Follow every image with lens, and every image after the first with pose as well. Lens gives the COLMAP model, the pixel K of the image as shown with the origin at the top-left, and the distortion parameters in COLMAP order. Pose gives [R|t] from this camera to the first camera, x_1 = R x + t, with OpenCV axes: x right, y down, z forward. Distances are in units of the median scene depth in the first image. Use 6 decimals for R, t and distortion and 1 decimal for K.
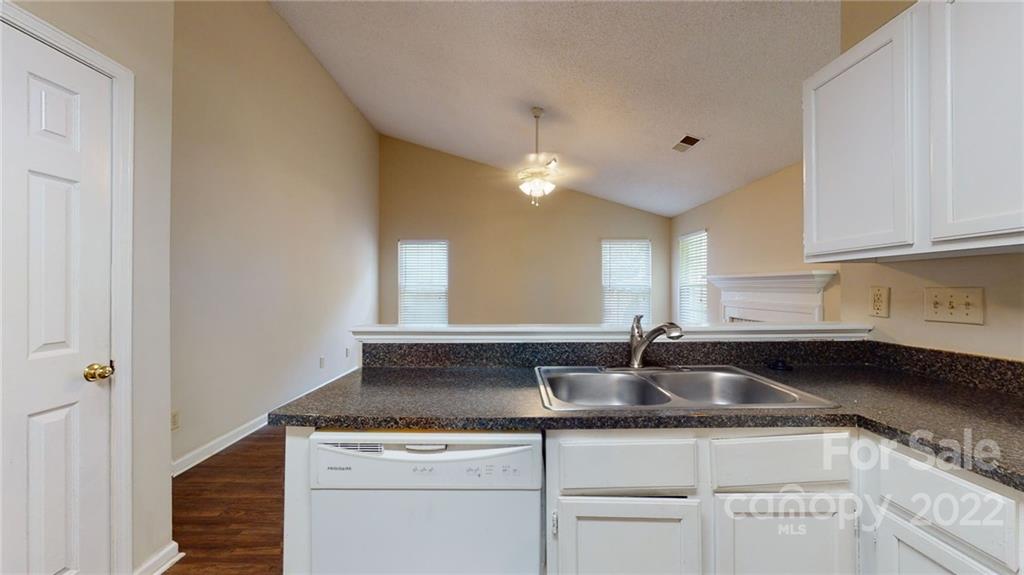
lens RADIAL K [[374.3, 0, 513.6], [0, 374.3, 288.8], [0, 0, 1]] dist [-0.001563, 0.000138]
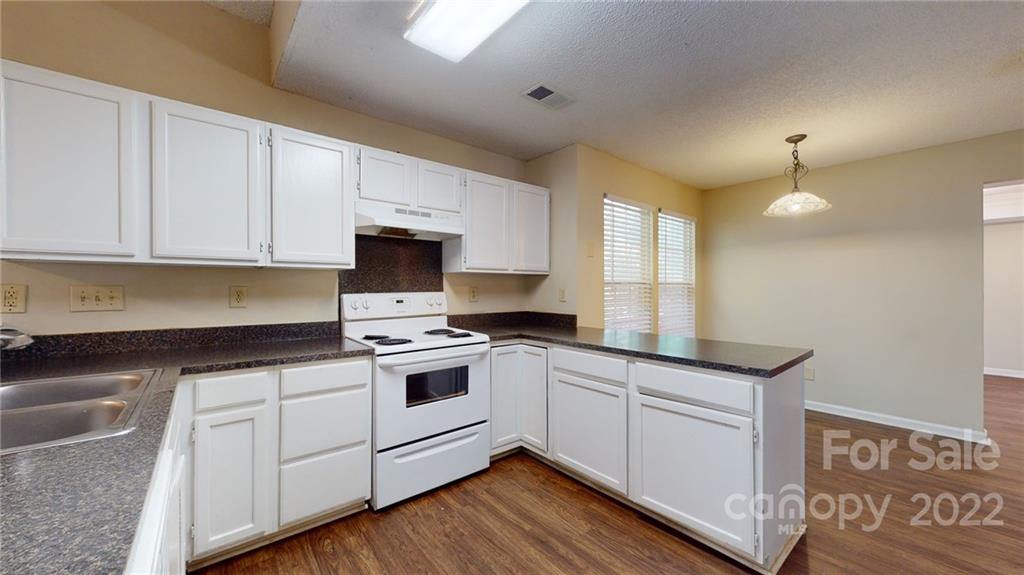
lens RADIAL K [[374.3, 0, 514.6], [0, 374.3, 284.5], [0, 0, 1]] dist [-0.001563, 0.000138]
pose [[-0.641086, 0.005975, 0.767446, -0.994192], [-0.002349, 0.999950, -0.009748, 0.002419], [-0.767466, -0.008052, -0.641039, 0.803337]]
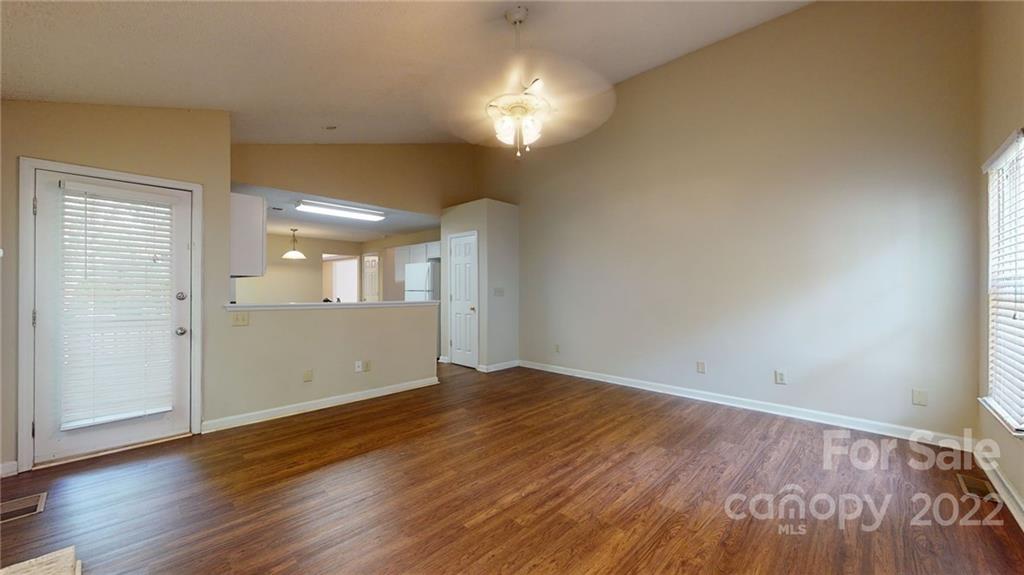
lens RADIAL K [[374.3, 0, 512.1], [0, 374.3, 288.5], [0, 0, 1]] dist [-0.001563, 0.000138]
pose [[-0.699587, 0.001725, -0.714545, 1.946893], [0.002110, 0.999998, 0.000349, 0.013258], [0.714544, -0.001264, -0.699589, 5.224894]]
